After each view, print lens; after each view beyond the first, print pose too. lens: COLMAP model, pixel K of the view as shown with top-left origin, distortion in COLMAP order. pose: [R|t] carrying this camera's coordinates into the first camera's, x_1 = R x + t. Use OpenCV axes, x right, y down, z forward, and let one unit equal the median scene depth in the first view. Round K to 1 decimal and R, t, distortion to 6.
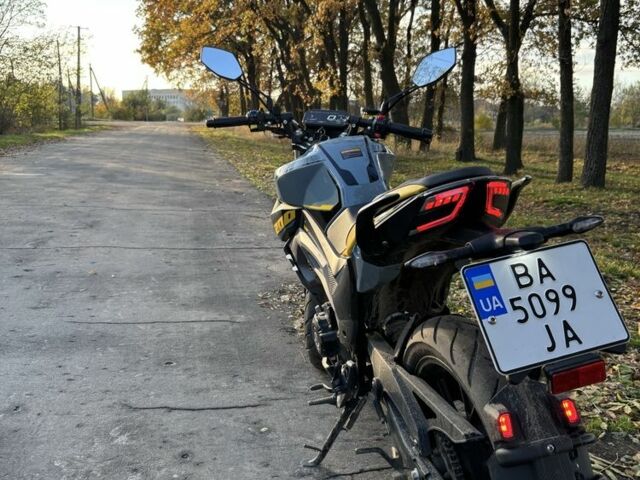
lens RADIAL K [[647.7, 0, 314.8], [0, 647.7, 236.9], [0, 0, 1]] dist [0.027503, 0.000000]
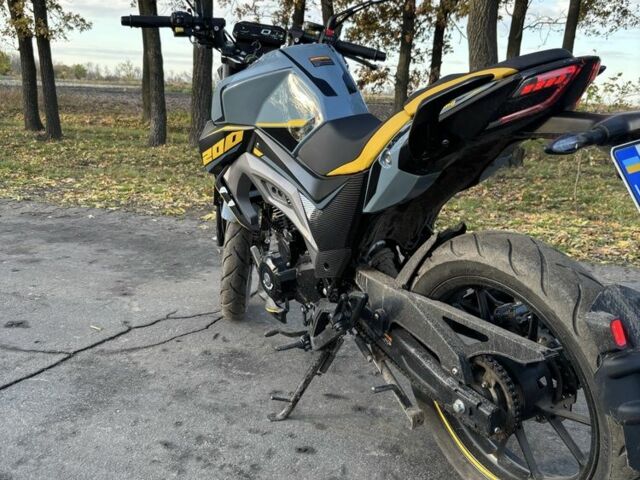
lens RADIAL K [[647.7, 0, 313.0], [0, 647.7, 241.5], [0, 0, 1]] dist [0.027503, 0.000000]
pose [[0.952467, -0.031103, 0.303051, -0.237885], [0.014521, 0.998279, 0.056817, 0.066166], [-0.304296, -0.049716, 0.951279, 0.171814]]
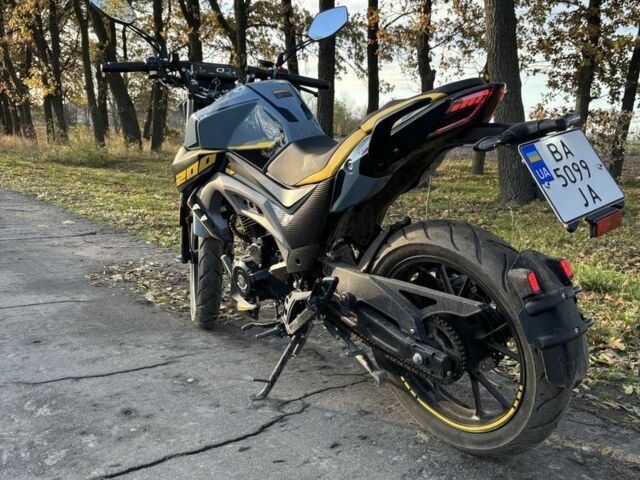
lens RADIAL K [[647.7, 0, 306.0], [0, 647.7, 237.3], [0, 0, 1]] dist [0.027503, 0.000000]
pose [[0.910164, -0.059988, 0.409882, -0.372473], [0.065252, 0.997868, 0.001145, 0.110259], [-0.409077, 0.025703, 0.912138, 0.032721]]
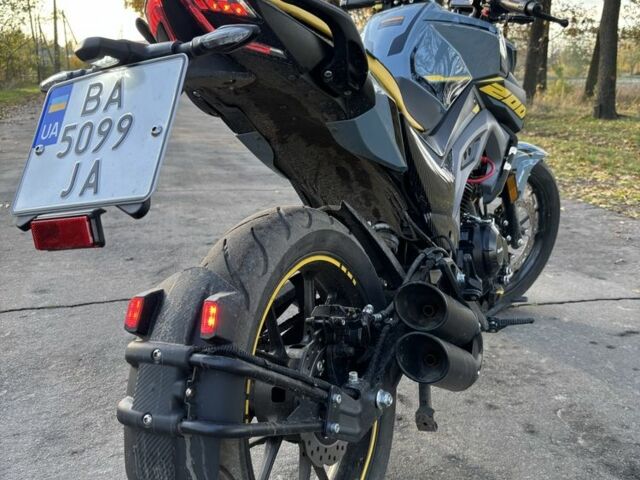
lens RADIAL K [[647.7, 0, 315.5], [0, 647.7, 237.1], [0, 0, 1]] dist [0.027503, 0.000000]
pose [[0.737820, 0.161306, -0.655440, 0.584818], [-0.117165, 0.986891, 0.110986, 0.059312], [0.664751, -0.005092, 0.747048, 0.359306]]
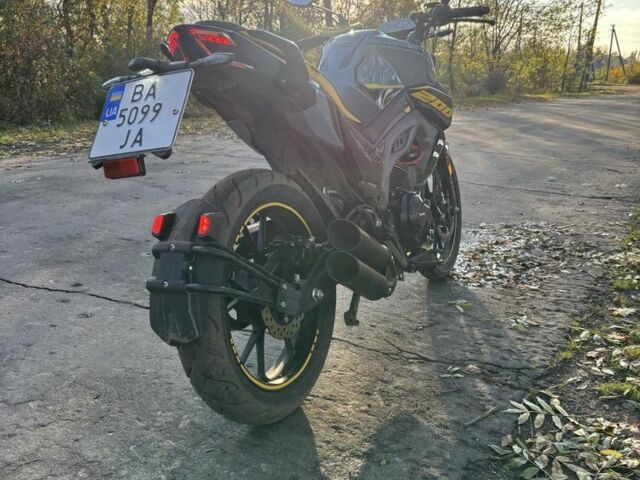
lens RADIAL K [[647.7, 0, 324.5], [0, 647.7, 240.5], [0, 0, 1]] dist [0.027503, 0.000000]
pose [[0.742761, 0.170652, -0.647444, 0.841876], [-0.134756, 0.985289, 0.105106, 0.092305], [0.655856, 0.009178, 0.754830, 0.168182]]
